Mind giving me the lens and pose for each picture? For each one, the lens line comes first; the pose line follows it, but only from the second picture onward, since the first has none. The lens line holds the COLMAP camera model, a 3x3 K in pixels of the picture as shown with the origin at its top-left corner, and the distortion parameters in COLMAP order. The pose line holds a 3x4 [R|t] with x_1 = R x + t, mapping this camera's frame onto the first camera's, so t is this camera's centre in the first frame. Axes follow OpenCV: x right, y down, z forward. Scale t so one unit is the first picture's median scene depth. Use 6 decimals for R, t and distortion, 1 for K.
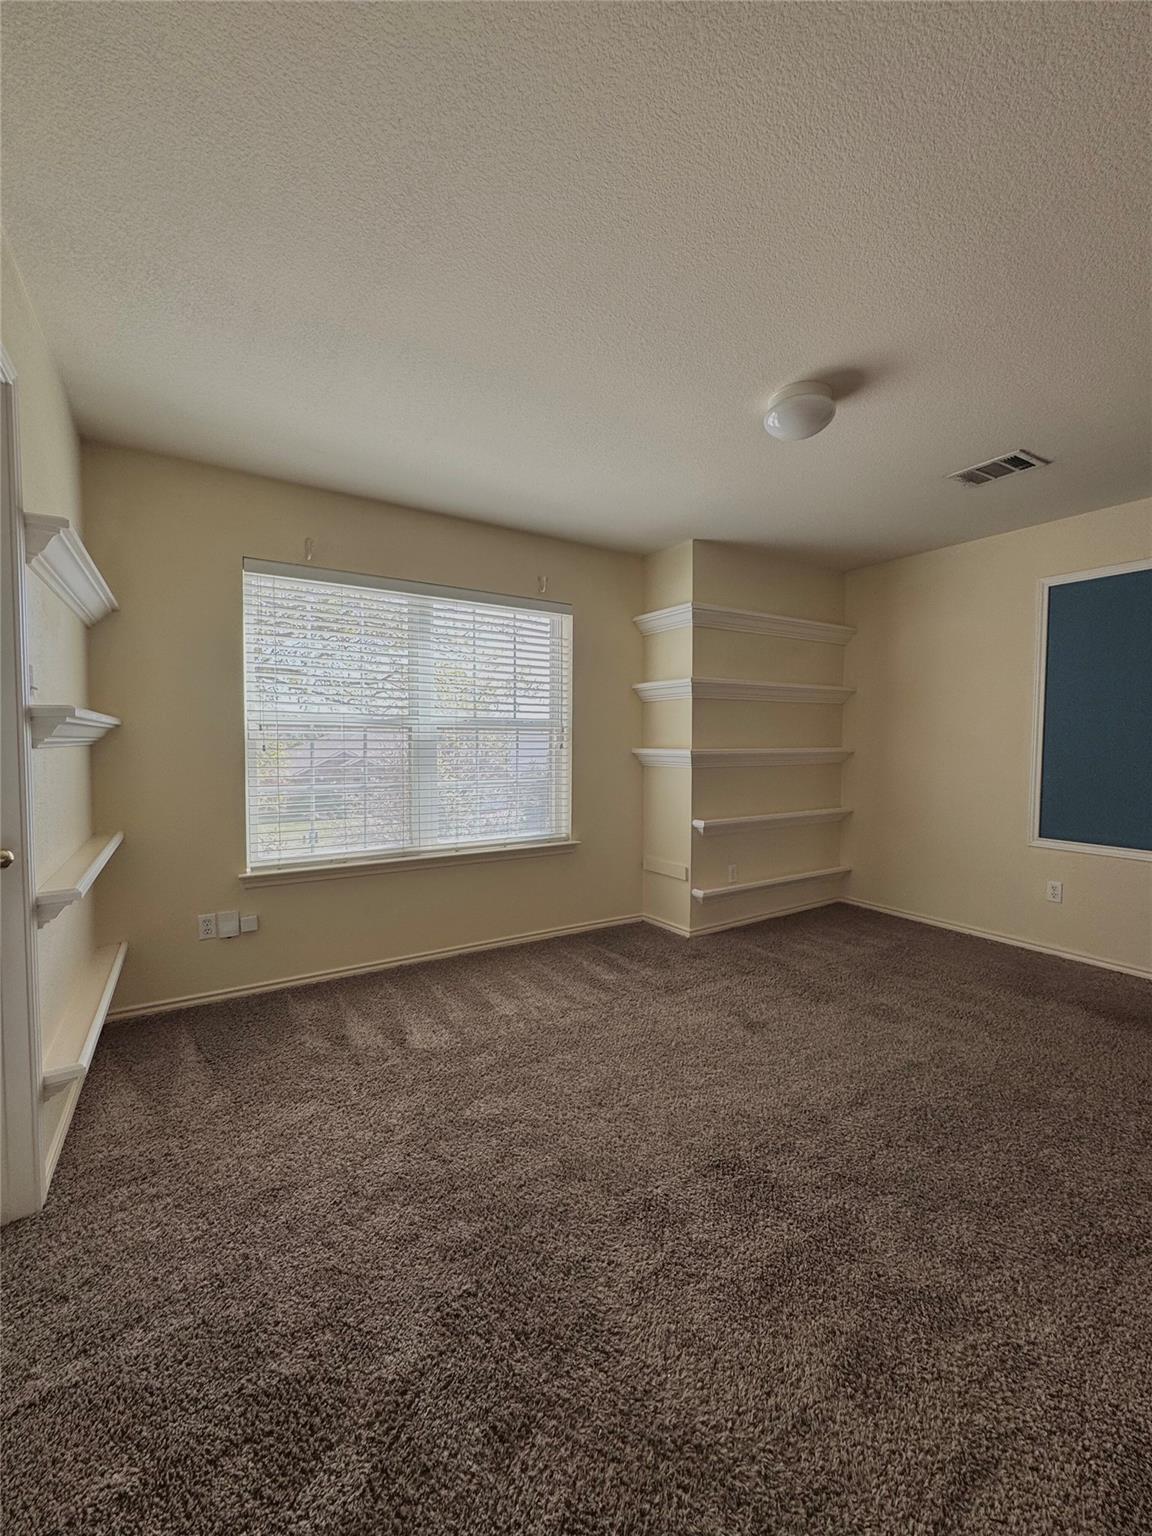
lens RADIAL K [[614.5, 0, 578.1], [0, 614.5, 765.4], [0, 0, 1]] dist [-0.001652, 0.000096]
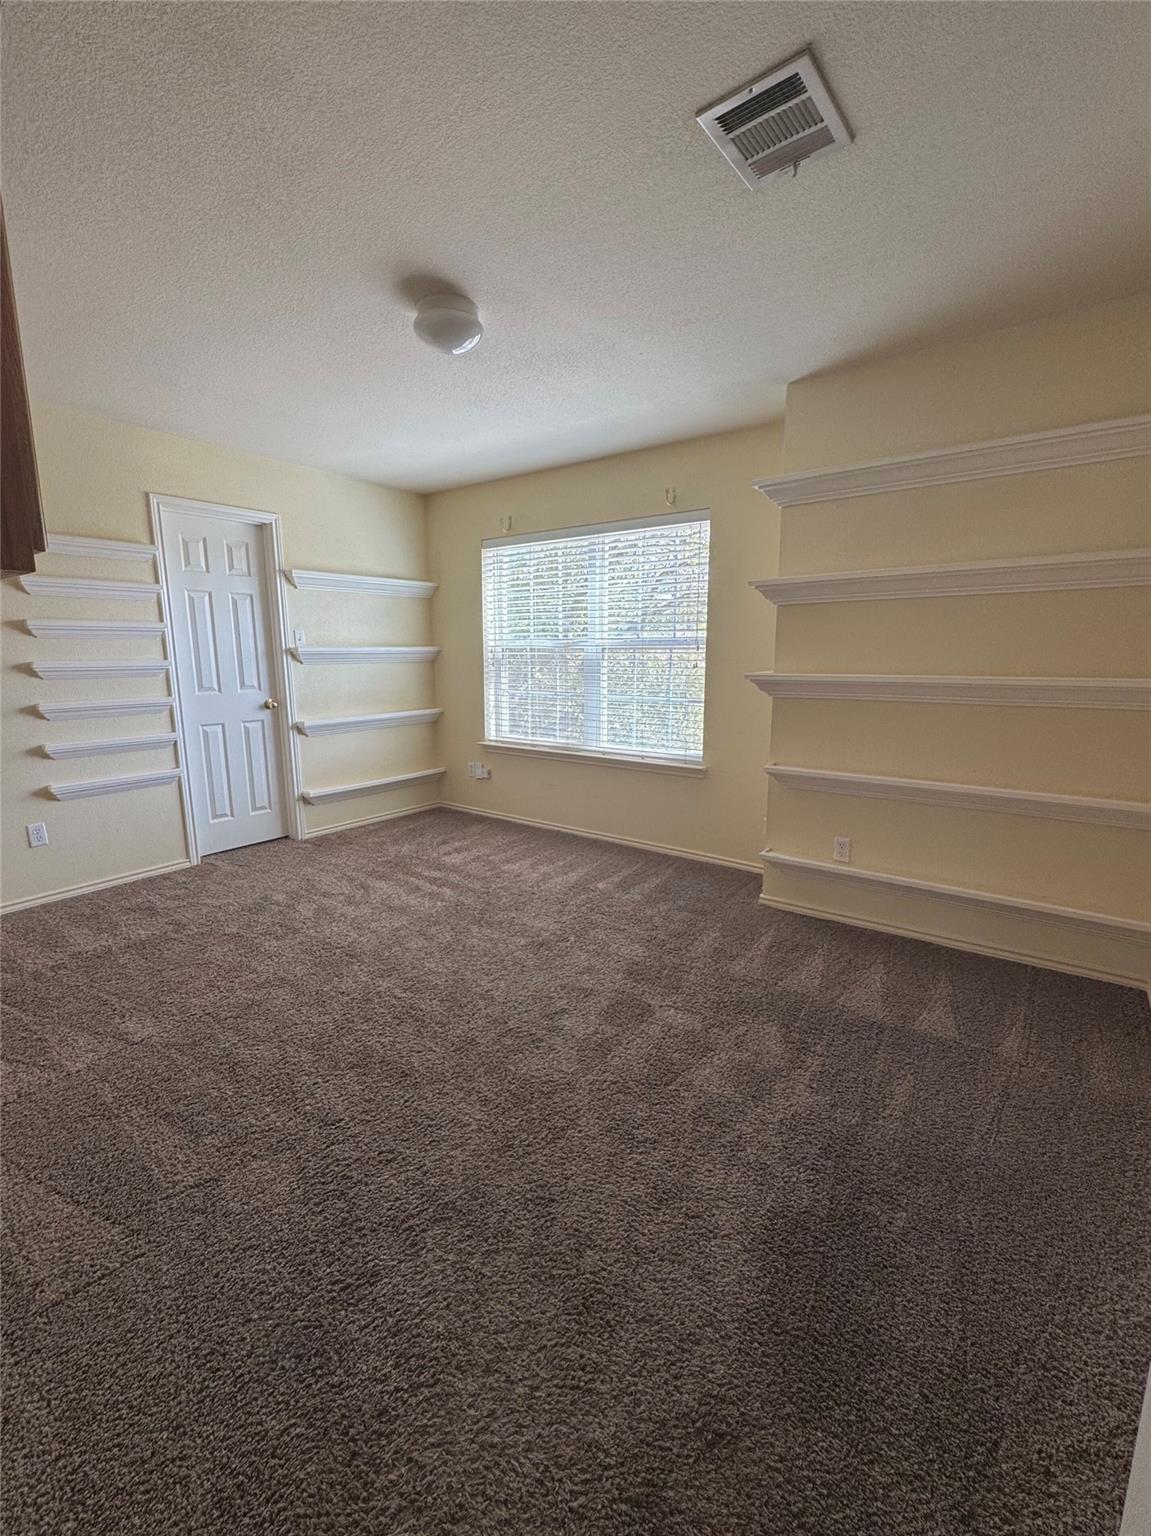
lens RADIAL K [[641.7, 0, 575.5], [0, 641.7, 768.0], [0, 0, 1]] dist [-0.020706, 0.000051]
pose [[0.364038, 0.162181, -0.917155, 0.976722], [-0.034524, 0.986396, 0.160721, -0.032630], [0.930744, -0.026845, 0.364684, 0.532946]]
